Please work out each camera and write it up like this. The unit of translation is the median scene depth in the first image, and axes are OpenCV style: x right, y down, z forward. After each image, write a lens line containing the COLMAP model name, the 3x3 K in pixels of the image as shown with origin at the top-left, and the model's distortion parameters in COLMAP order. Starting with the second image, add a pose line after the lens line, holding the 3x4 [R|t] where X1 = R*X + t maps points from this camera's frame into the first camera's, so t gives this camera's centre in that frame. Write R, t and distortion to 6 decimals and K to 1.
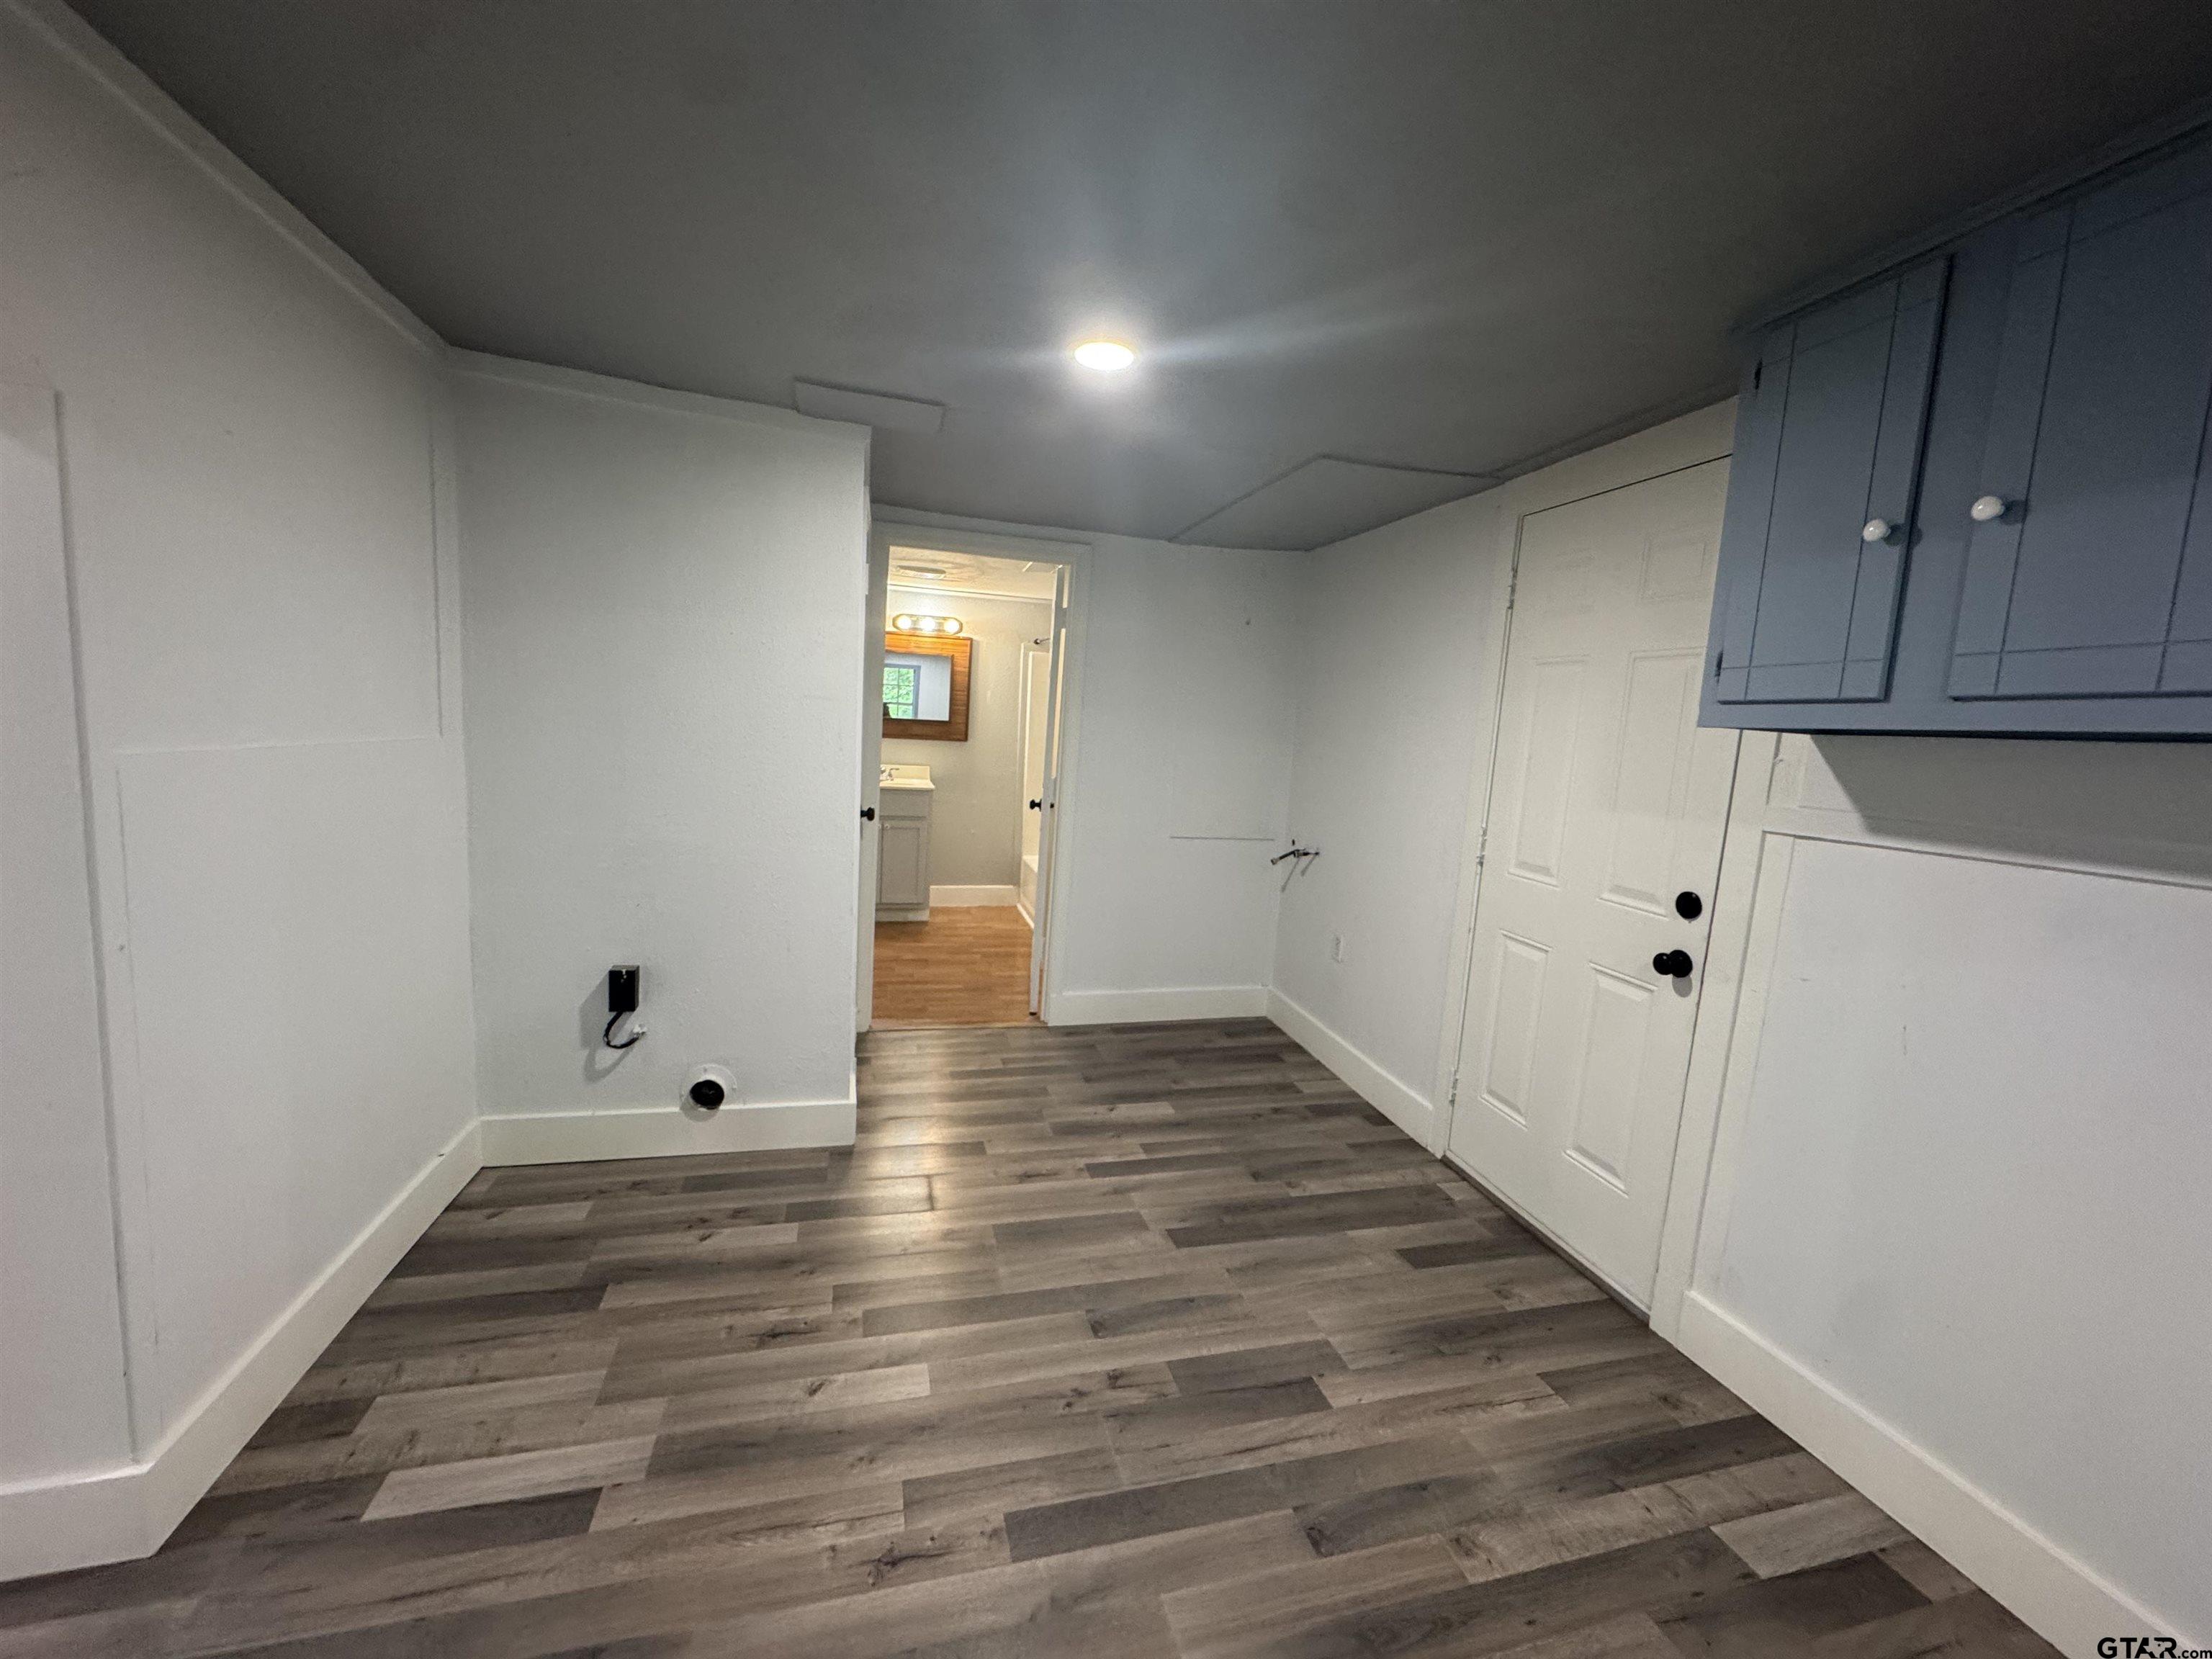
lens RADIAL K [[880.7, 0, 1100.5], [0, 880.7, 832.6], [0, 0, 1]] dist [-0.003342, 0.000827]
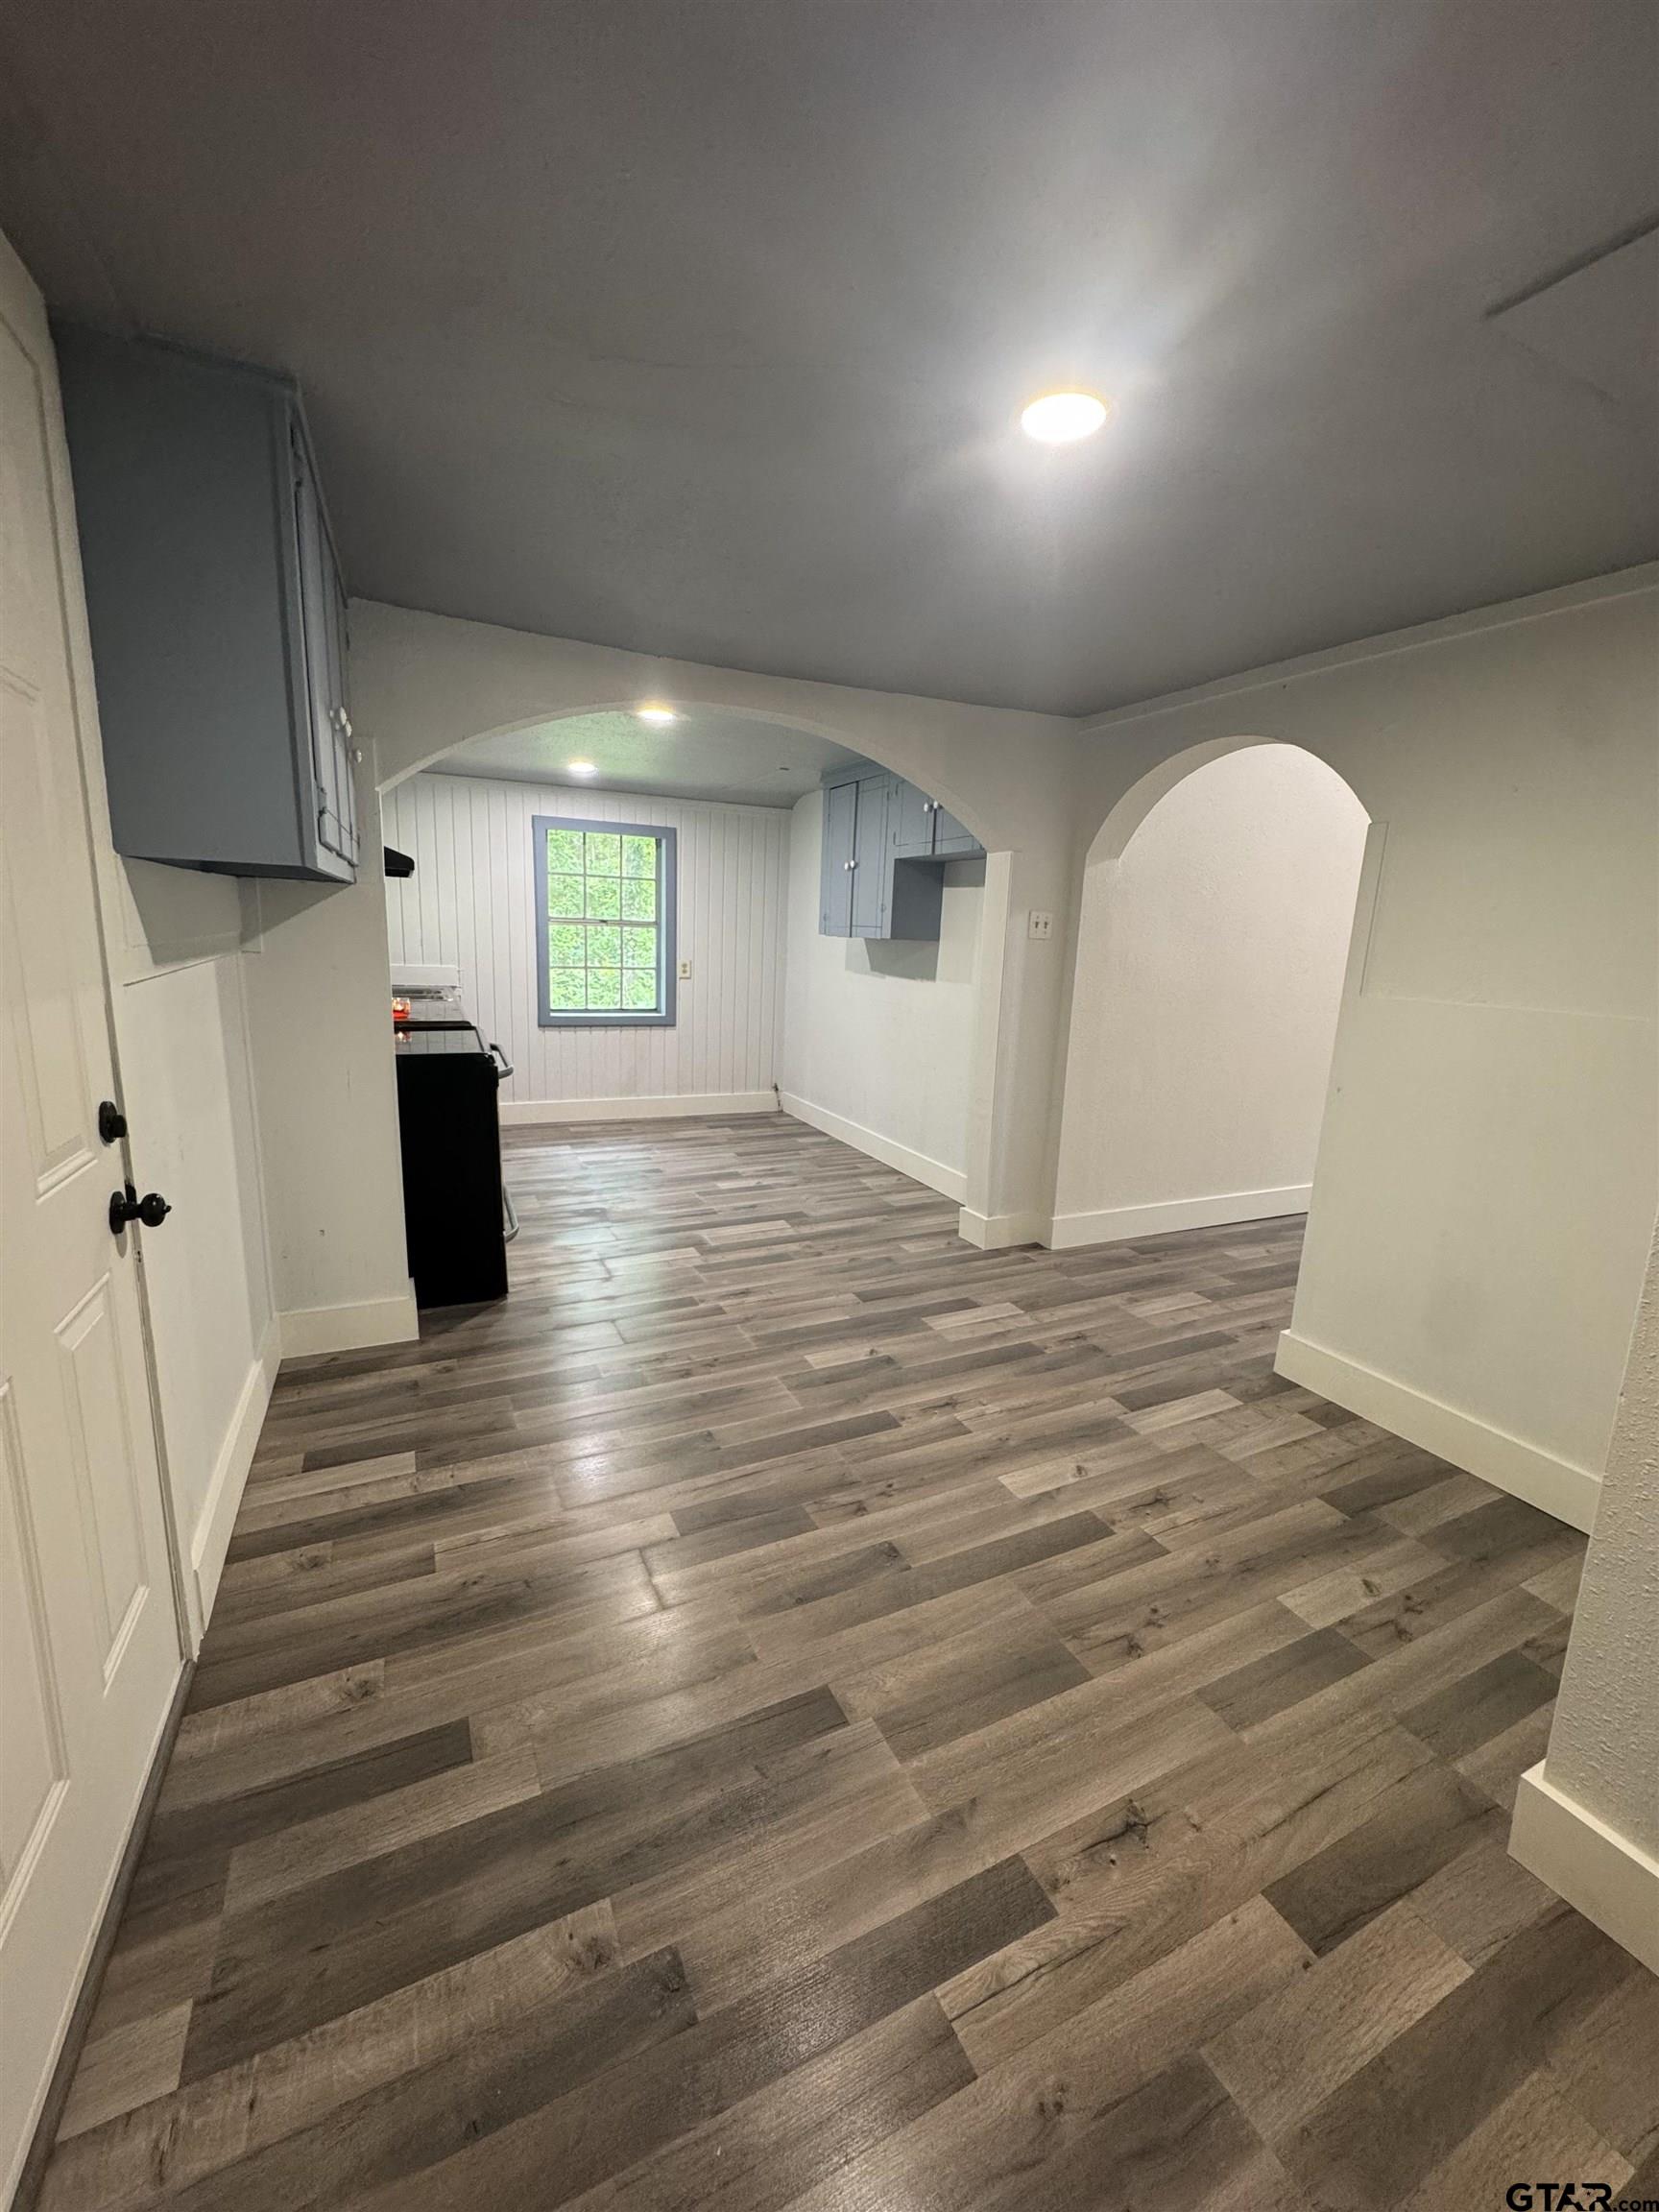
lens RADIAL K [[880.7, 0, 842.3], [0, 880.7, 1095.2], [0, 0, 1]] dist [-0.003342, 0.000827]
pose [[-0.974349, -0.061356, -0.216517, 0.289534], [-0.122039, 0.952419, 0.279292, -0.186219], [0.189079, 0.298552, -0.935476, 1.727033]]
